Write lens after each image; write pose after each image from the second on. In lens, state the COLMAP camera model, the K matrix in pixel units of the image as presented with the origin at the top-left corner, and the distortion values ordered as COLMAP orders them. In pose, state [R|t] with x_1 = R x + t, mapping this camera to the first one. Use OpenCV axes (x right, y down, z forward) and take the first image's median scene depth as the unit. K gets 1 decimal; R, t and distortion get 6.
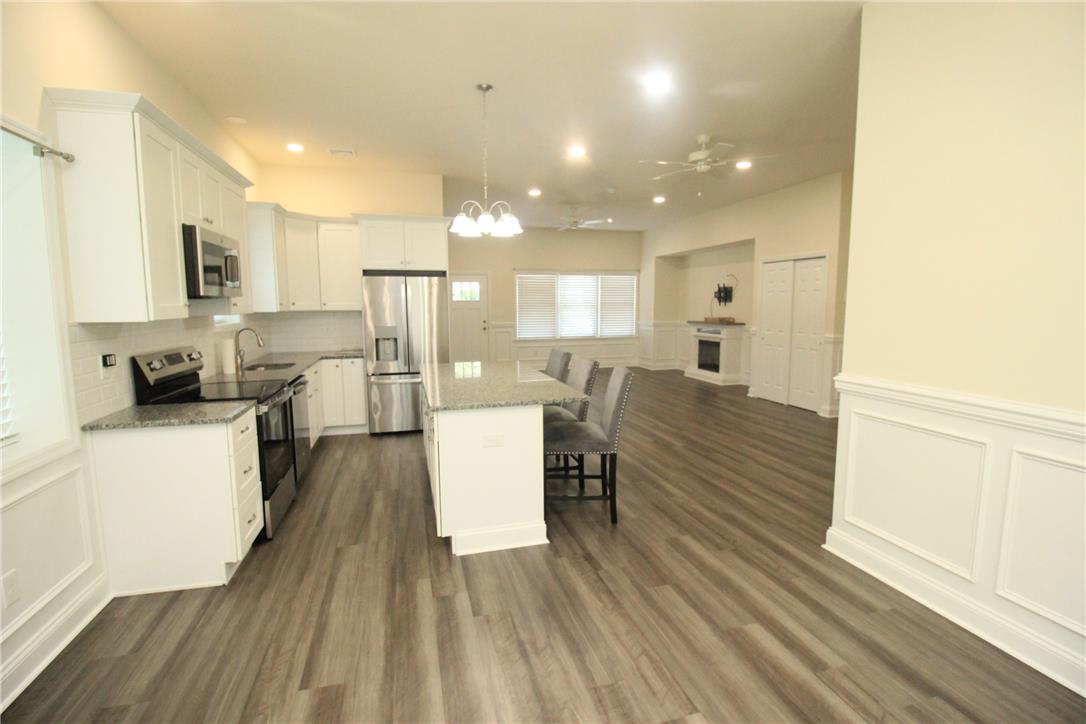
lens RADIAL K [[507.6, 0, 546.4], [0, 507.6, 362.3], [0, 0, 1]] dist [0.001347, -0.014460]
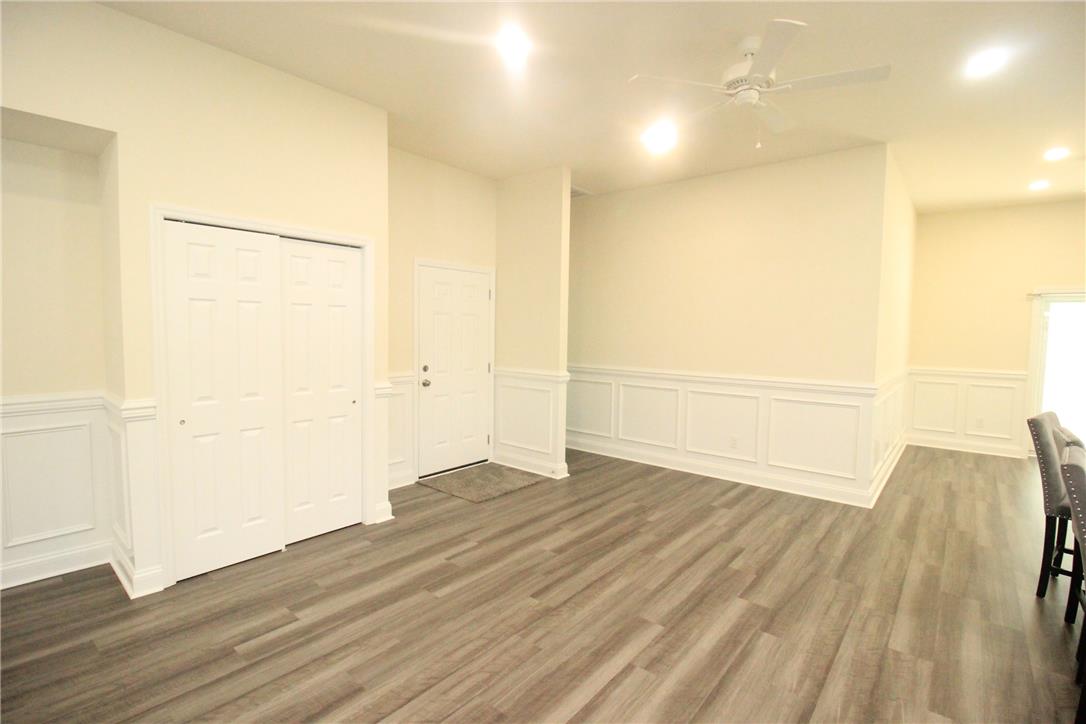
lens RADIAL K [[506.1, 0, 545.7], [0, 506.1, 358.8], [0, 0, 1]] dist [-0.000449, -0.012381]
pose [[-0.567652, -0.054519, 0.821461, -0.055251], [0.081857, 0.989123, 0.122212, -0.235378], [-0.819189, 0.136616, -0.557015, 1.987351]]
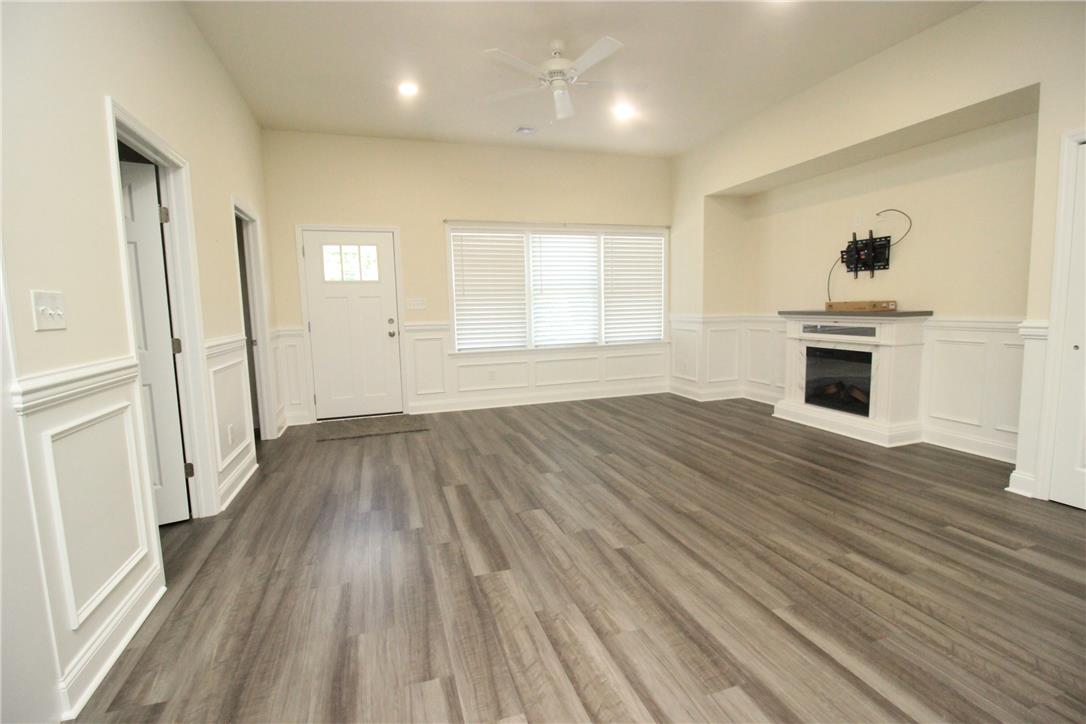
lens RADIAL K [[507.6, 0, 546.4], [0, 507.6, 362.3], [0, 0, 1]] dist [0.001347, -0.014460]
pose [[0.998719, -0.024764, 0.044125, 0.043784], [0.024862, 0.999690, -0.001655, -0.091399], [-0.044070, 0.002750, 0.999025, 1.321120]]
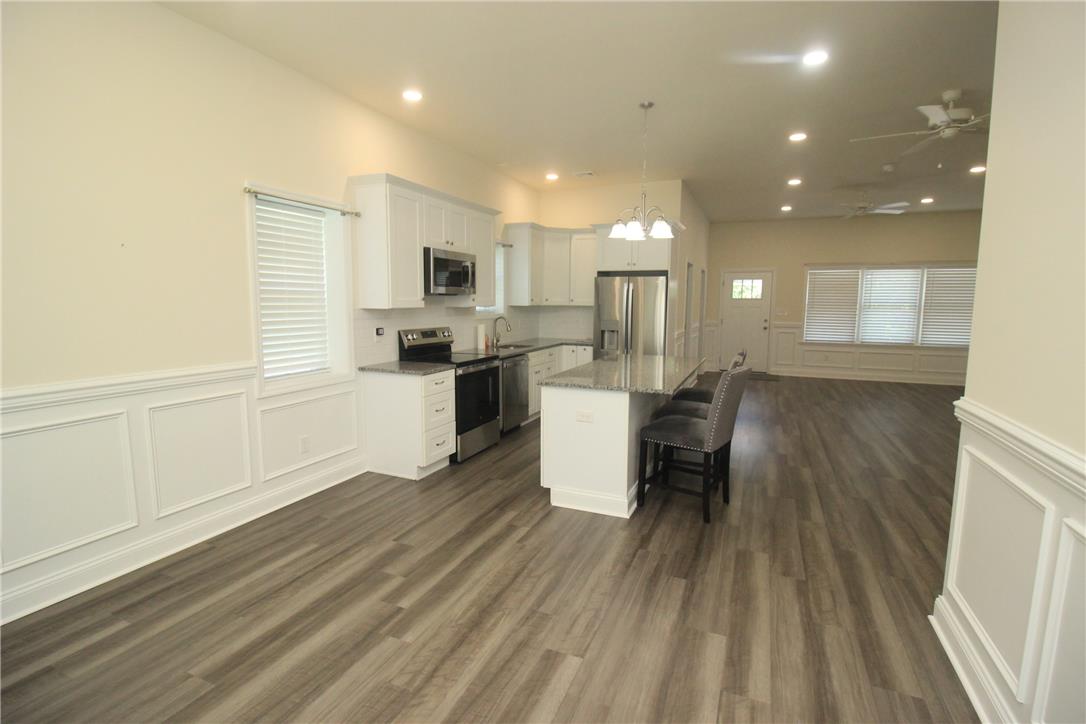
lens RADIAL K [[506.1, 0, 545.7], [0, 506.1, 358.8], [0, 0, 1]] dist [-0.000449, -0.012381]
pose [[0.779467, 0.081782, -0.621082, 0.428868], [-0.082637, 0.996201, 0.027466, -0.003371], [0.620969, 0.029915, 0.783264, 0.015838]]
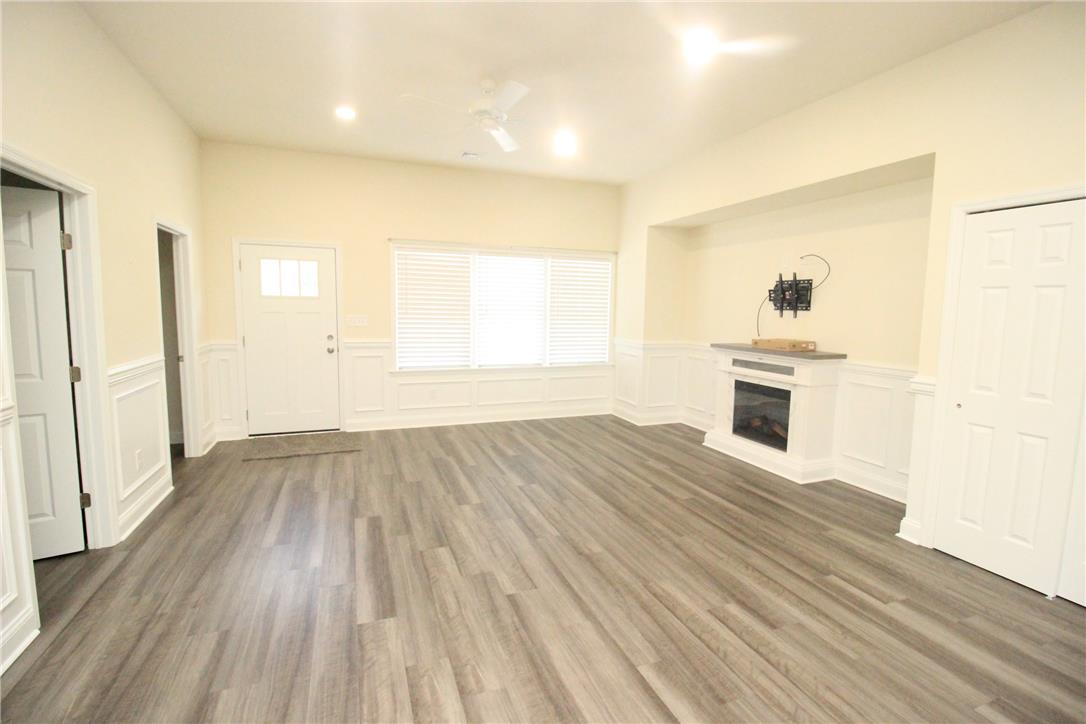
lens RADIAL K [[506.1, 0, 545.7], [0, 506.1, 358.8], [0, 0, 1]] dist [-0.000449, -0.012381]
pose [[0.995370, 0.010707, 0.095524, 0.142880], [-0.009568, 0.999878, -0.012379, -0.152321], [-0.095644, 0.011408, 0.995350, 1.304115]]
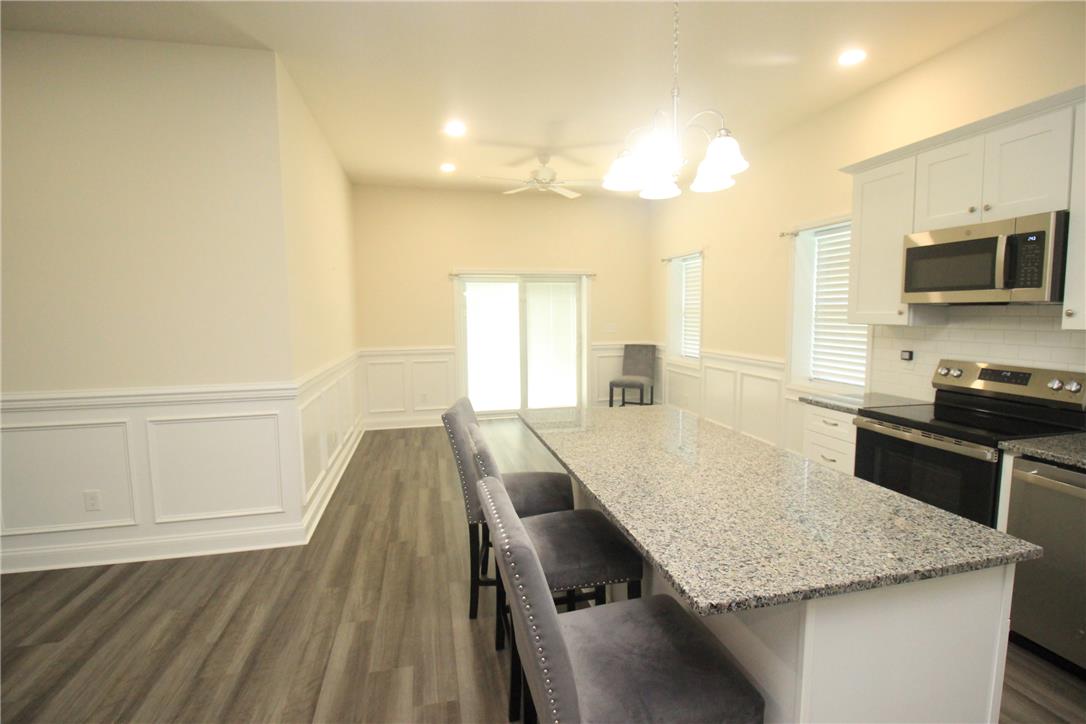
lens RADIAL K [[507.6, 0, 546.4], [0, 507.6, 362.3], [0, 0, 1]] dist [0.001347, -0.014460]
pose [[-0.999231, 0.007668, 0.038451, -0.005011], [0.015603, 0.977456, 0.210562, -0.186435], [-0.035970, 0.211000, -0.976824, 1.574621]]
